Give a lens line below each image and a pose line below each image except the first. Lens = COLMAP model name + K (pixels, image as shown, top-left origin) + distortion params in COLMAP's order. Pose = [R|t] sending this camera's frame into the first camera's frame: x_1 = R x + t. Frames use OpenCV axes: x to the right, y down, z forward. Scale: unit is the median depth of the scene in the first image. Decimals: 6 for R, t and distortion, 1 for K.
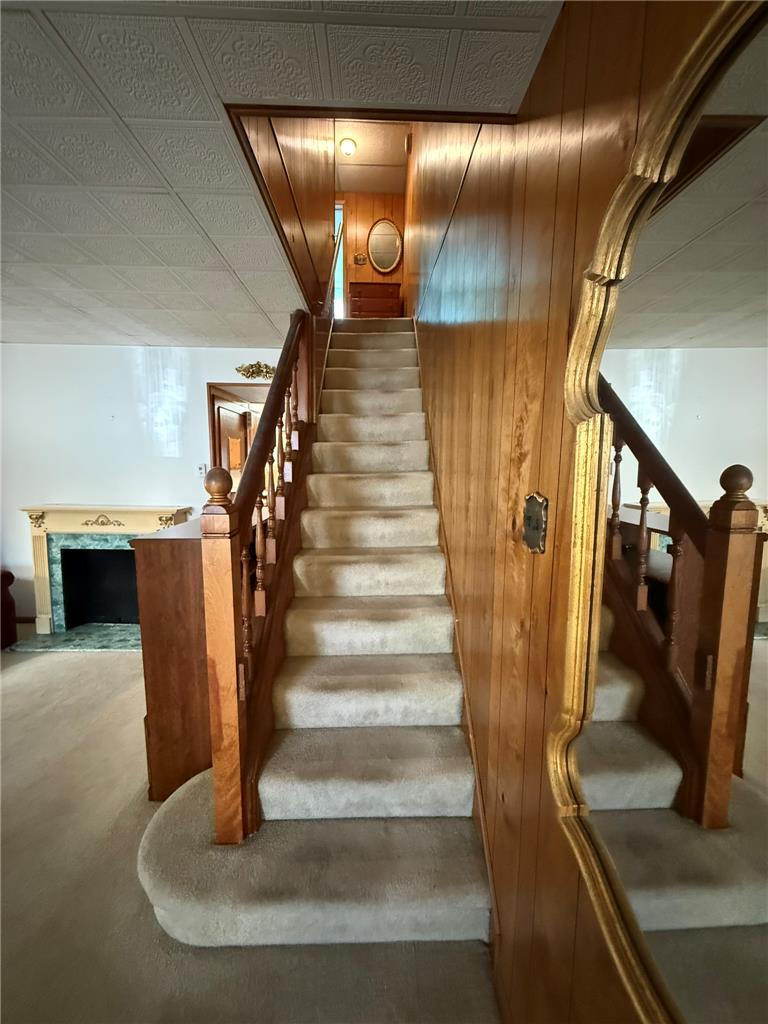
lens RADIAL K [[407.9, 0, 384.5], [0, 407.9, 508.8], [0, 0, 1]] dist [-0.001478, 0.000151]
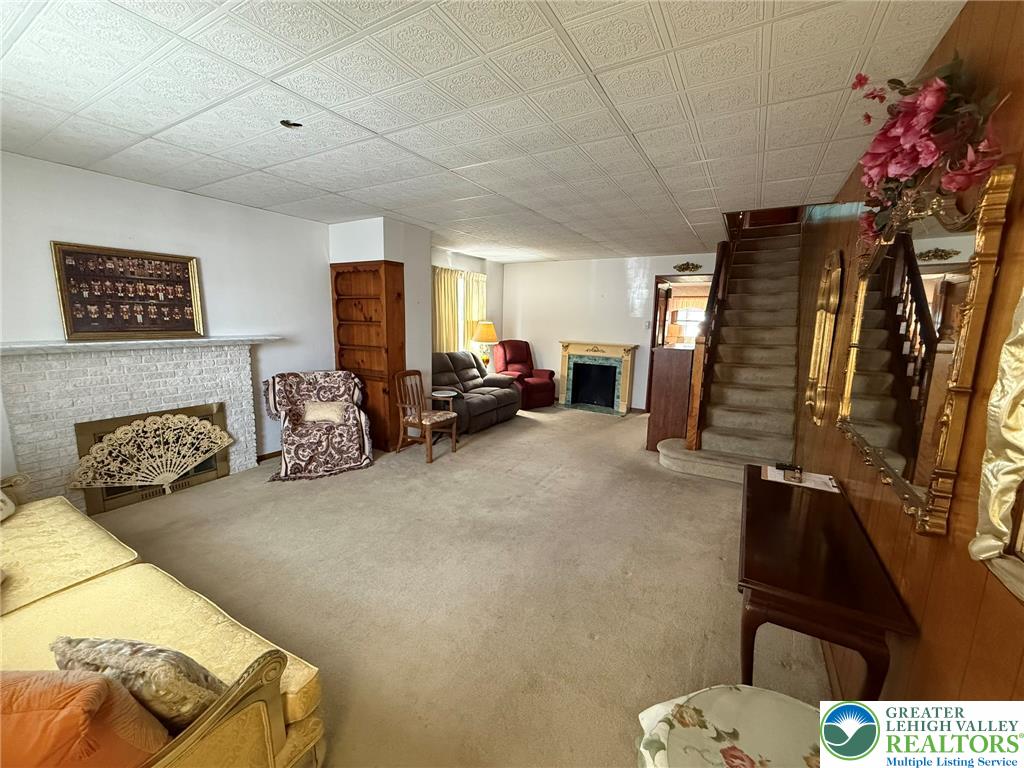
lens RADIAL K [[407.9, 0, 509.2], [0, 407.9, 384.4], [0, 0, 1]] dist [-0.001478, 0.000151]
pose [[0.844687, 0.094461, -0.526859, 0.009826], [-0.072436, 0.995423, 0.062337, 0.110372], [0.530336, -0.014491, 0.847663, -0.942074]]
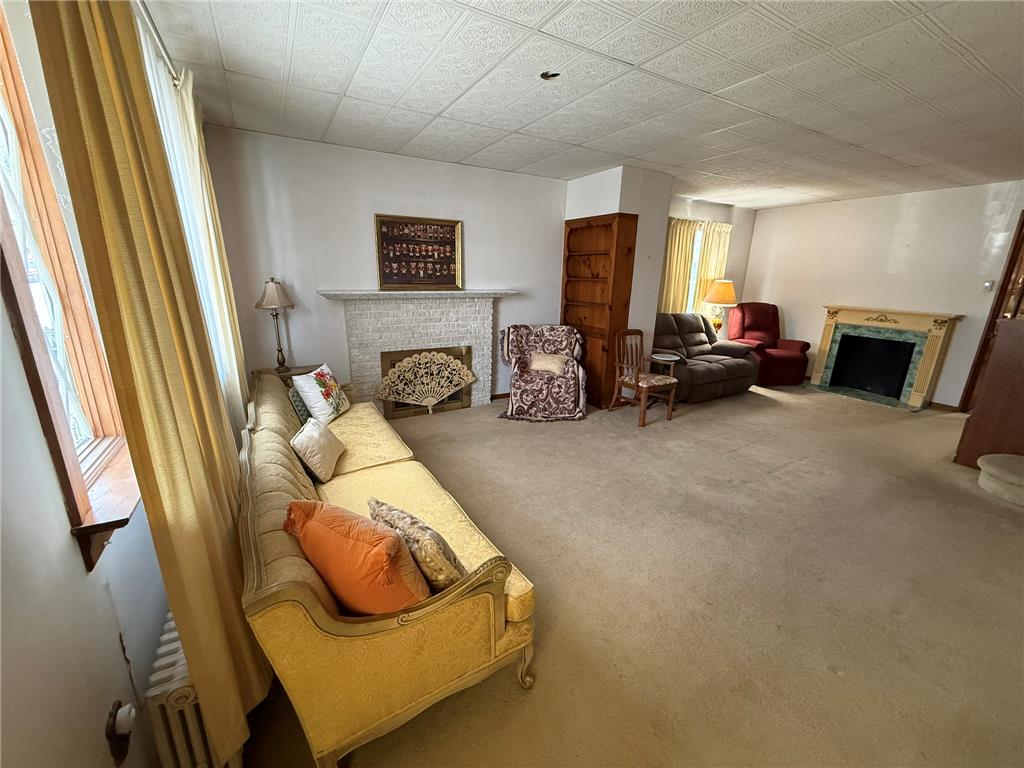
lens RADIAL K [[407.9, 0, 509.2], [0, 407.9, 384.3], [0, 0, 1]] dist [-0.001478, 0.000151]
pose [[0.471211, 0.231293, -0.851154, -0.018541], [-0.115142, 0.972878, 0.200626, 0.127604], [0.874473, 0.003466, 0.485063, -0.947398]]
